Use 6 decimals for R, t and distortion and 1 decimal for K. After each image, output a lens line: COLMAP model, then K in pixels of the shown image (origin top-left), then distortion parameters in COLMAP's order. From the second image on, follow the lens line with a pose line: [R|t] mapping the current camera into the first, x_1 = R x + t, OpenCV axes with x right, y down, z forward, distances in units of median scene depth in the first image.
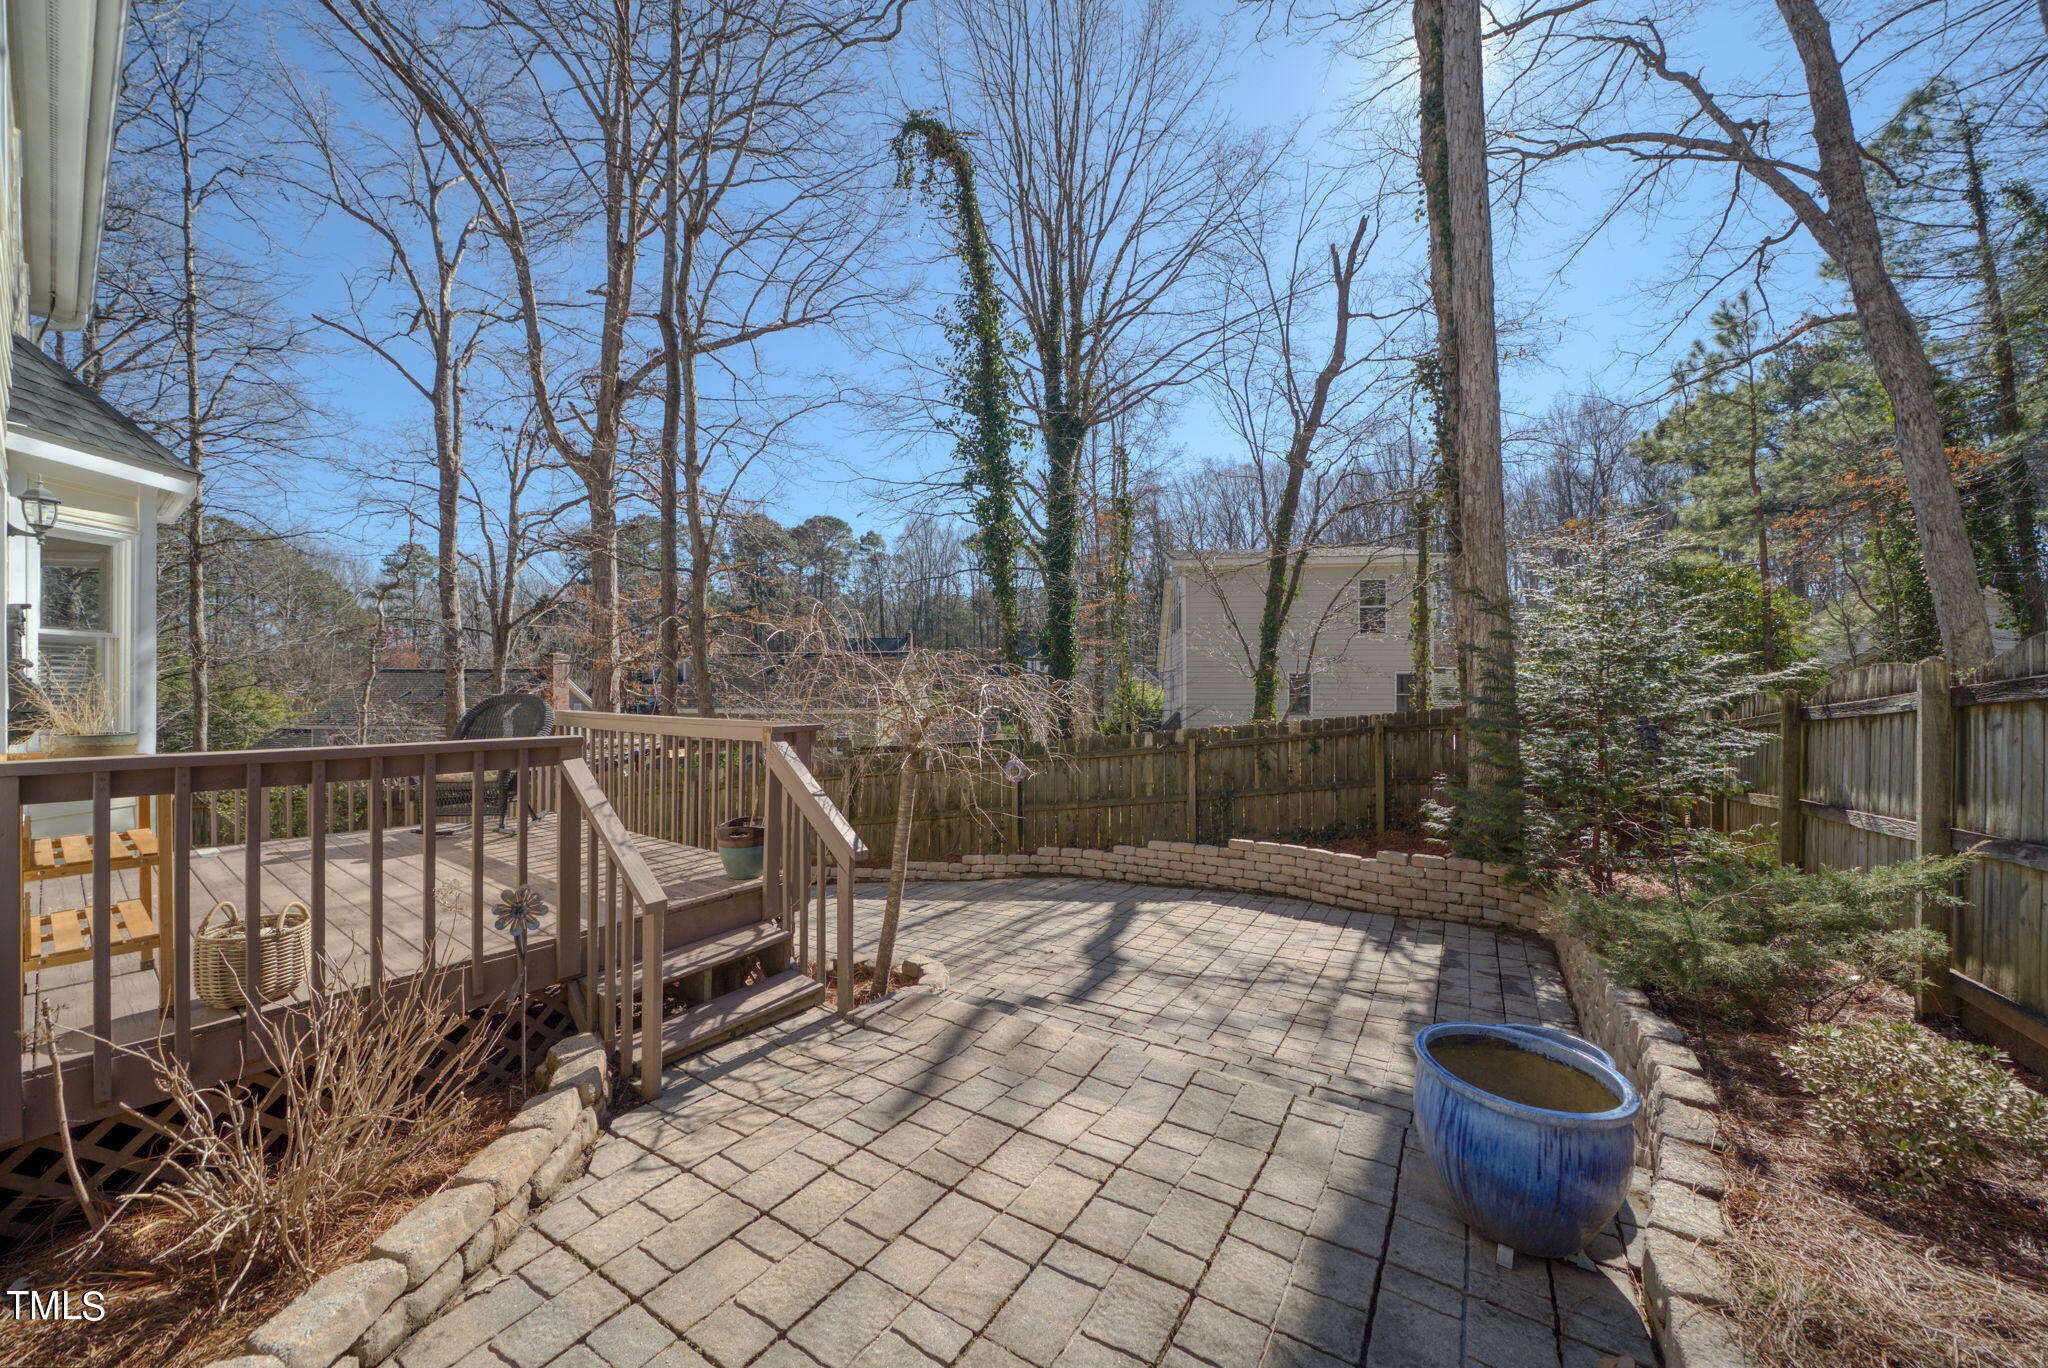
lens RADIAL K [[728.3, 0, 1029.8], [0, 728.3, 699.6], [0, 0, 1]] dist [-0.034617, 0.005110]
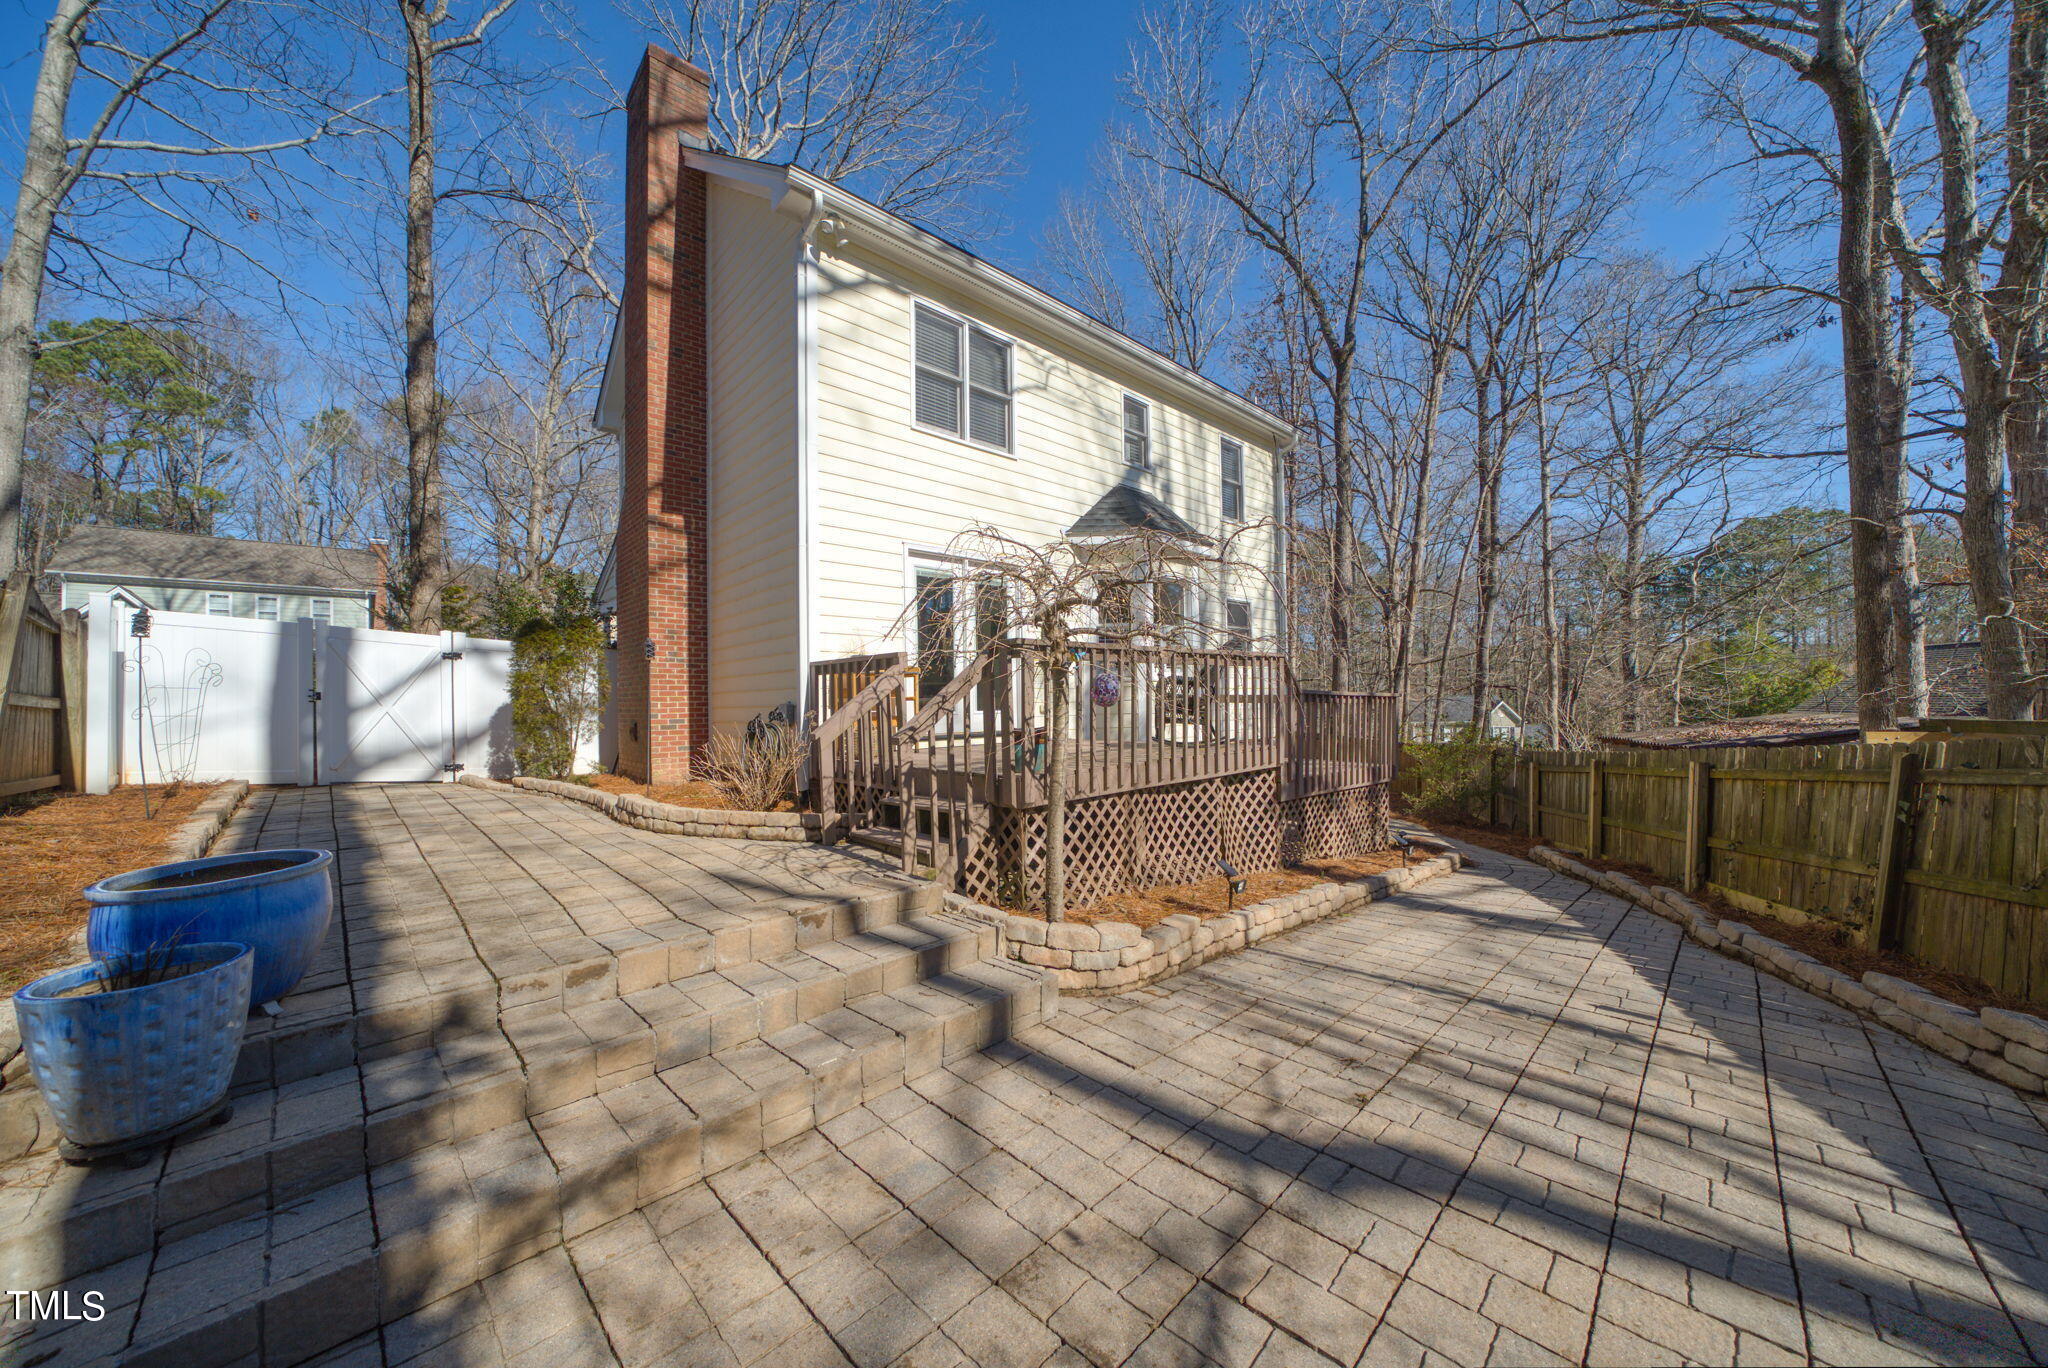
lens RADIAL K [[720.9, 0, 1024.0], [0, 720.9, 684.0], [0, 0, 1]] dist [-0.027524, 0.003925]
pose [[-0.224839, -0.021619, -0.974156, 0.141014], [-0.001734, 0.999761, -0.021787, 0.024342], [0.974394, -0.003209, -0.224823, 0.238601]]
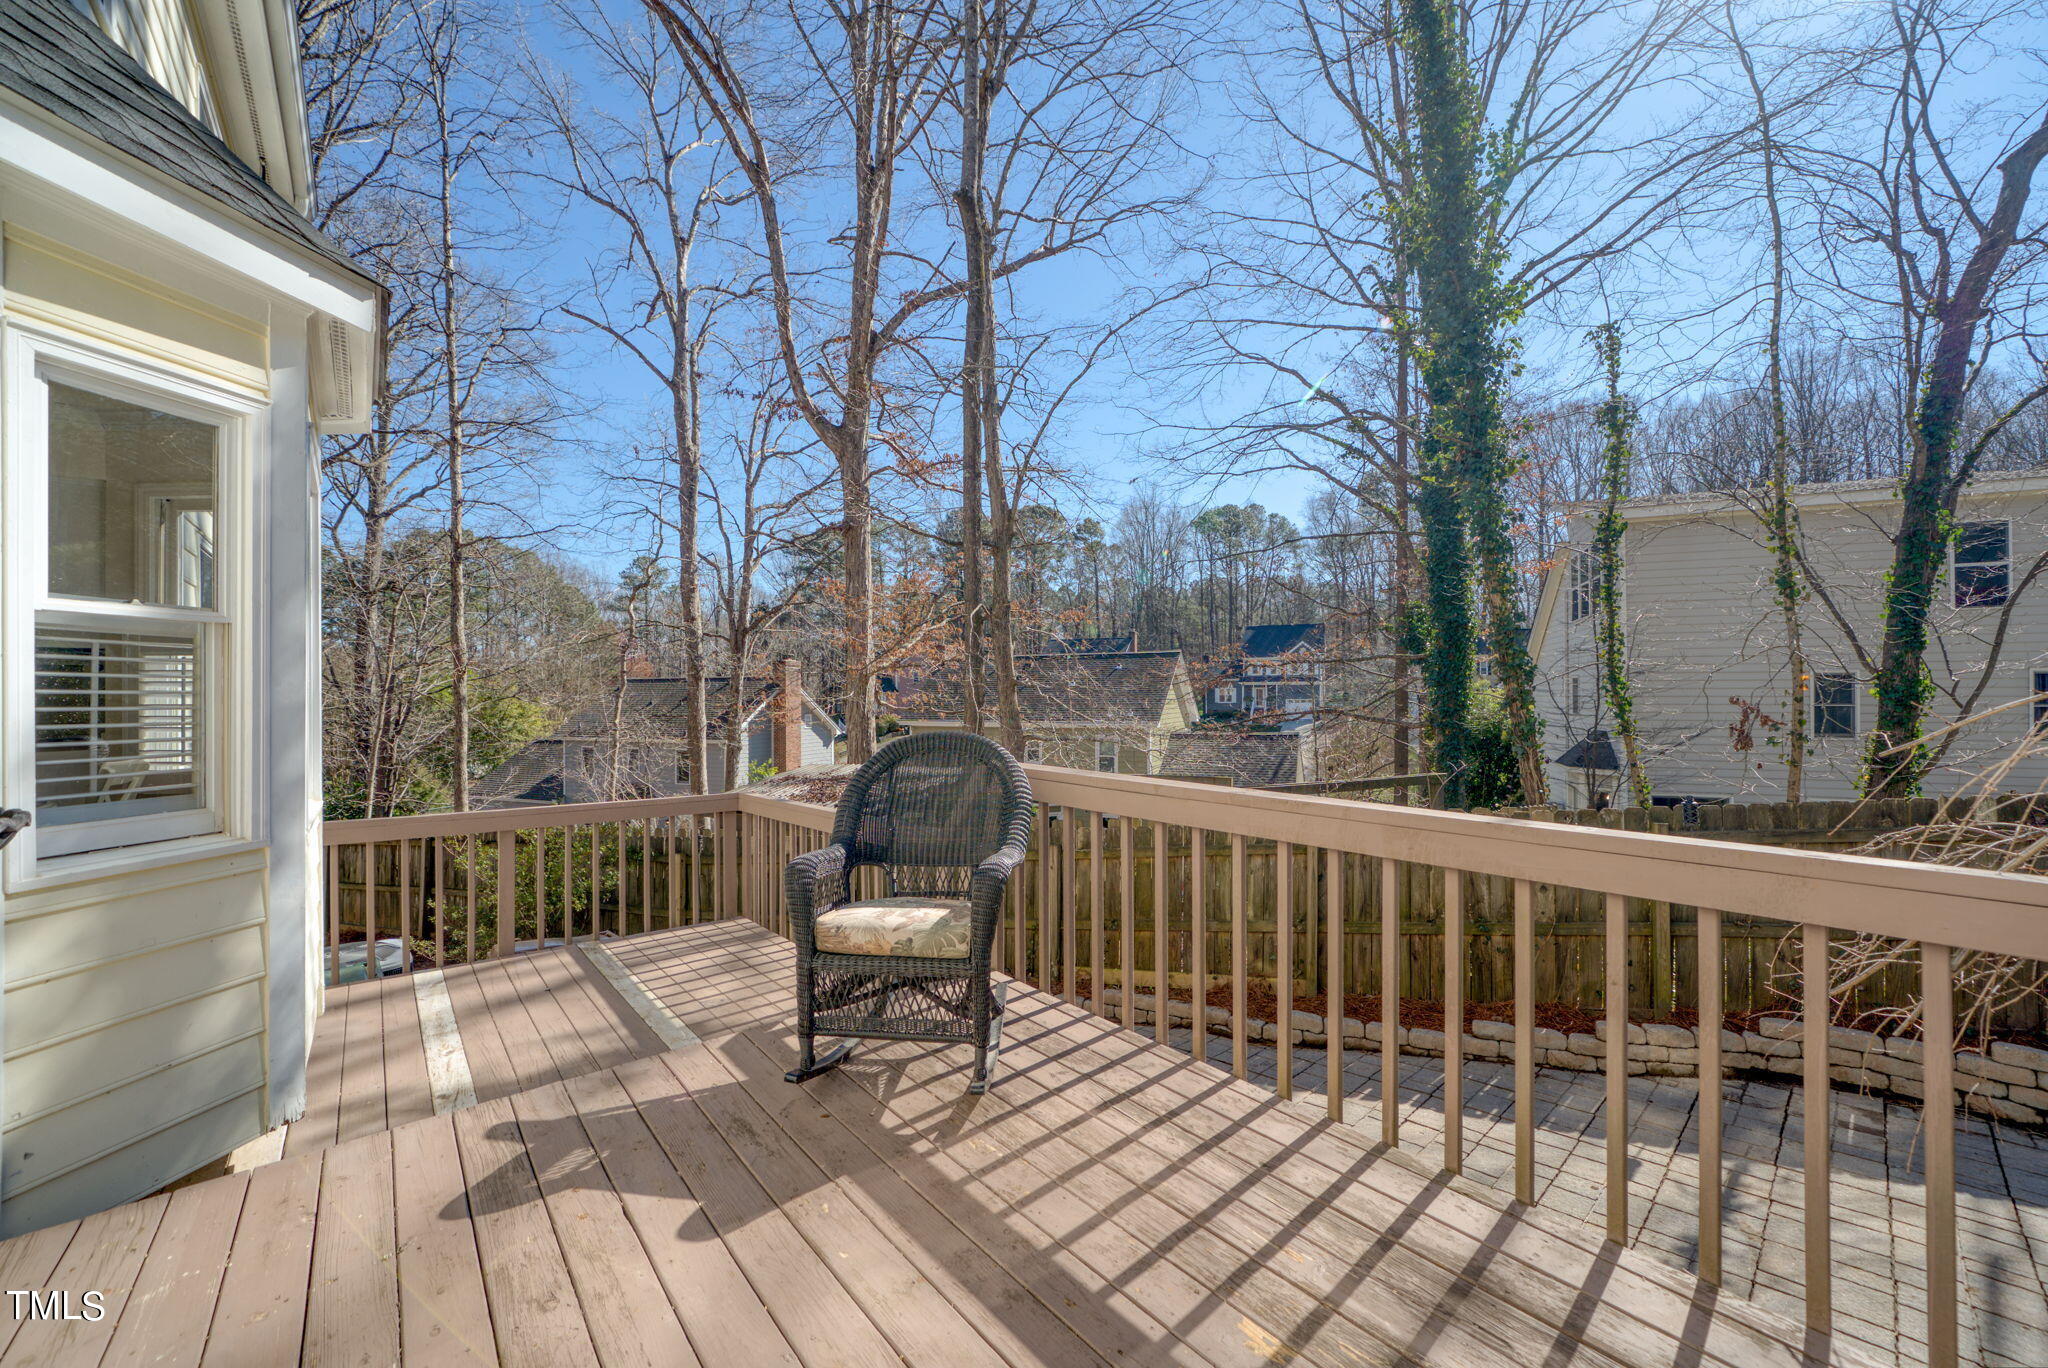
lens RADIAL K [[786.8, 0, 1023.3], [0, 786.8, 706.0], [0, 0, 1]] dist [-0.012685, 0.000257]
pose [[0.966048, -0.002377, -0.258353, -0.135280], [0.002605, 0.999996, 0.000538, -0.006223], [0.258351, -0.001193, 0.966050, 0.129590]]
